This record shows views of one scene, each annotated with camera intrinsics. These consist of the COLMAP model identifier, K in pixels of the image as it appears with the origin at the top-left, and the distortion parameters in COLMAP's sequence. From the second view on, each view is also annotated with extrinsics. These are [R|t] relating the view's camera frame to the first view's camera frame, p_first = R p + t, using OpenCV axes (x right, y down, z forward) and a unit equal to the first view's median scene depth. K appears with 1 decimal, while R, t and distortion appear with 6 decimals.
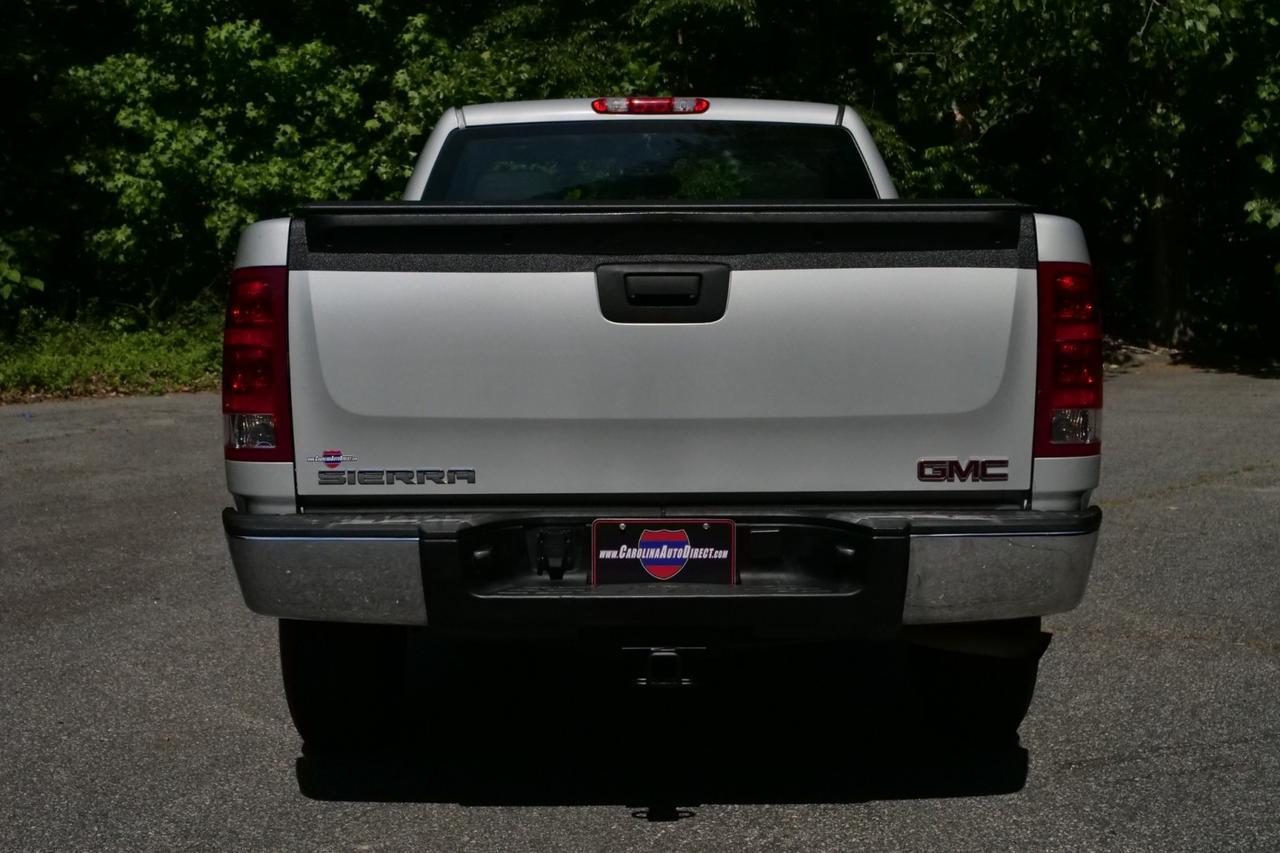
lens RADIAL K [[1514.3, 0, 594.1], [0, 1514.3, 424.0], [0, 0, 1]] dist [0.021999, 0.025178]
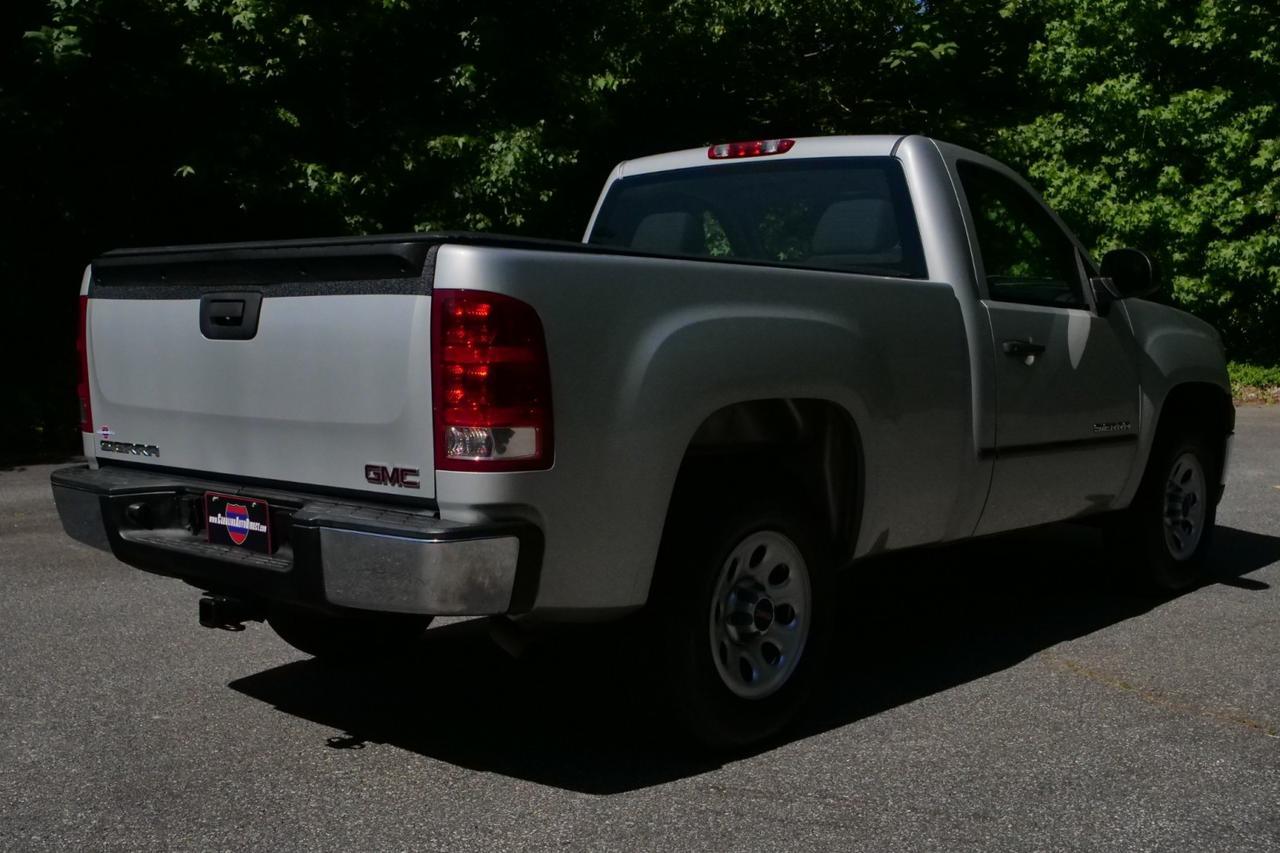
lens RADIAL K [[1321.0, 0, 693.6], [0, 1321.0, 429.5], [0, 0, 1]] dist [-0.033067, -0.006797]
pose [[0.799334, 0.058370, -0.598046, 0.588992], [-0.059602, 0.998064, 0.017749, -0.020087], [0.597924, 0.021457, 0.801265, 0.208546]]
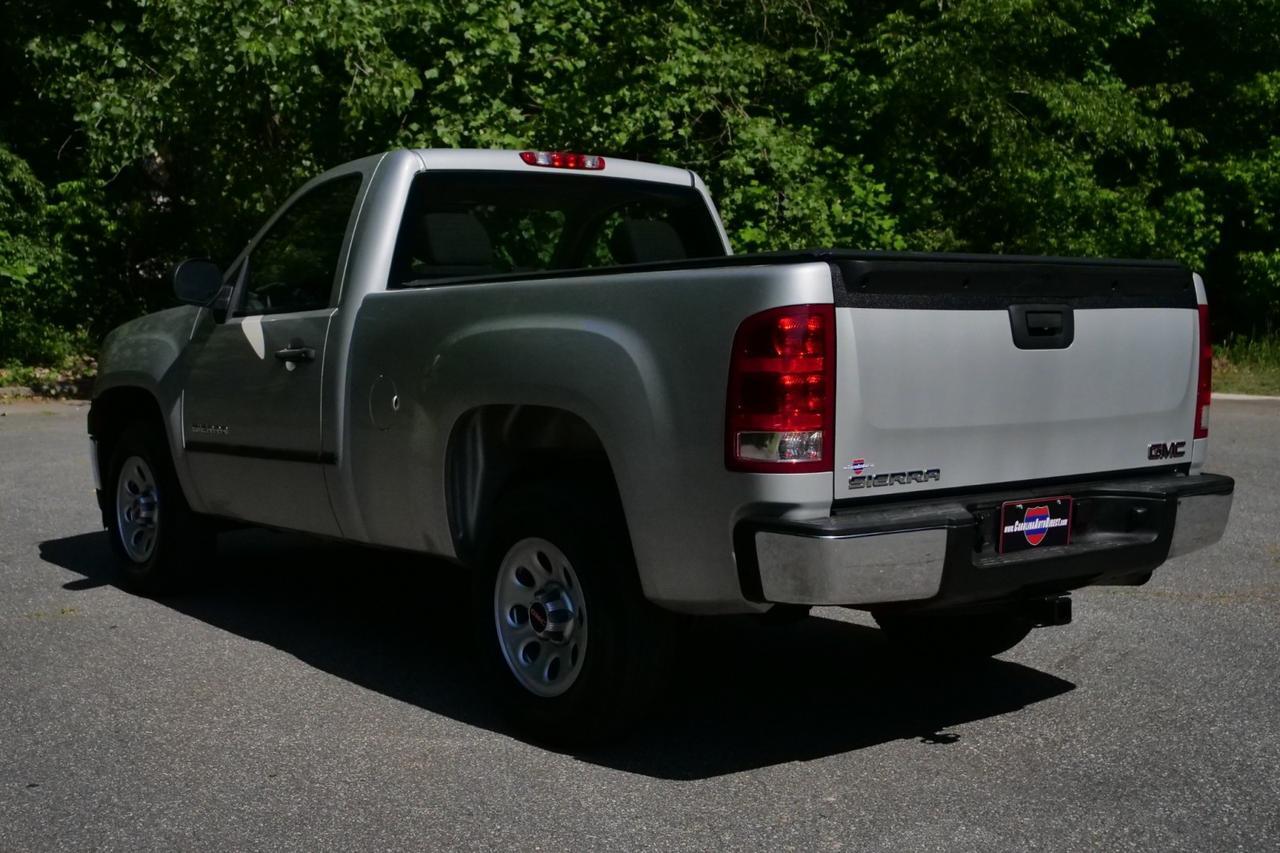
lens RADIAL K [[1514.3, 0, 594.1], [0, 1514.3, 424.0], [0, 0, 1]] dist [0.021999, 0.025178]
pose [[0.792190, -0.037497, 0.609122, -0.623405], [0.052428, 0.998602, -0.006713, -0.007787], [-0.608018, 0.037253, 0.793048, 0.112049]]
